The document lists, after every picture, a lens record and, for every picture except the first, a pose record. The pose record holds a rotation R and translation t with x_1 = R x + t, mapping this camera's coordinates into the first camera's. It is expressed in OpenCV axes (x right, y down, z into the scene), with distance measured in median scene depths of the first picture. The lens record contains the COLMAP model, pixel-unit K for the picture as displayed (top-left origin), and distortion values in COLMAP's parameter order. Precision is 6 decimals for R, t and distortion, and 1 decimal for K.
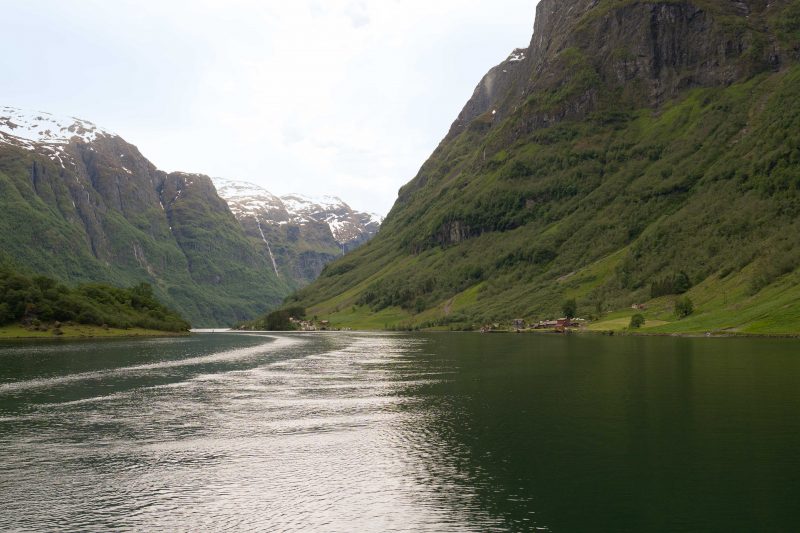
lens RADIAL K [[1119.8, 0, 399.7], [0, 1119.8, 294.9], [0, 0, 1]] dist [0.015911, 0.023695]
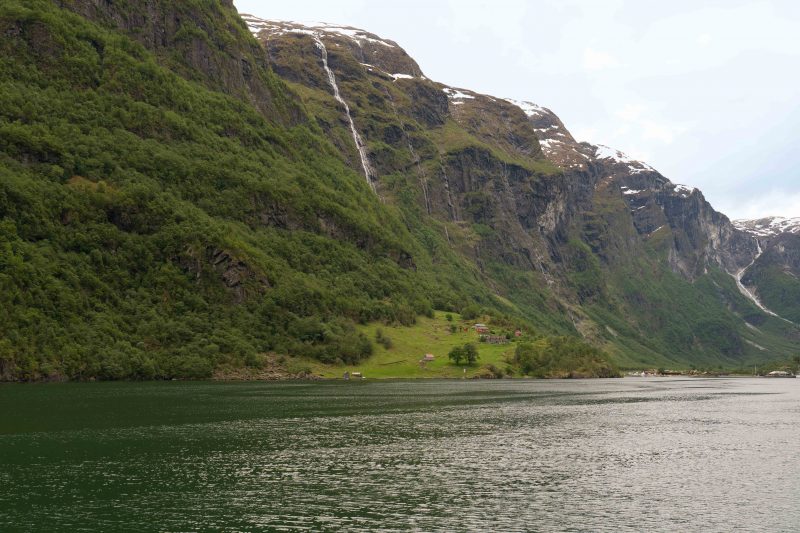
lens RADIAL K [[812.4, 0, 400.0], [0, 812.4, 266.5], [0, 0, 1]] dist [0.014397, 0.005210]
pose [[0.985887, -0.017386, -0.166505, -0.061639], [0.000150, 0.994684, -0.102970, 0.022576], [0.167410, 0.101492, 0.980649, 0.738687]]
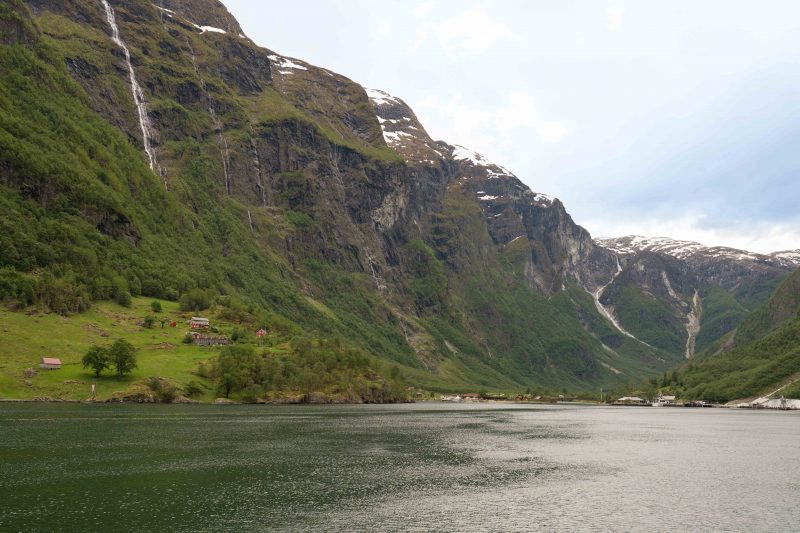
lens RADIAL K [[842.8, 0, 400.0], [0, 842.8, 266.5], [0, 0, 1]] dist [0.015979, 0.006524]
pose [[0.999779, 0.019346, -0.008258, -0.051220], [-0.020225, 0.992009, -0.124537, 0.023438], [0.005783, 0.124677, 0.992181, 0.775375]]
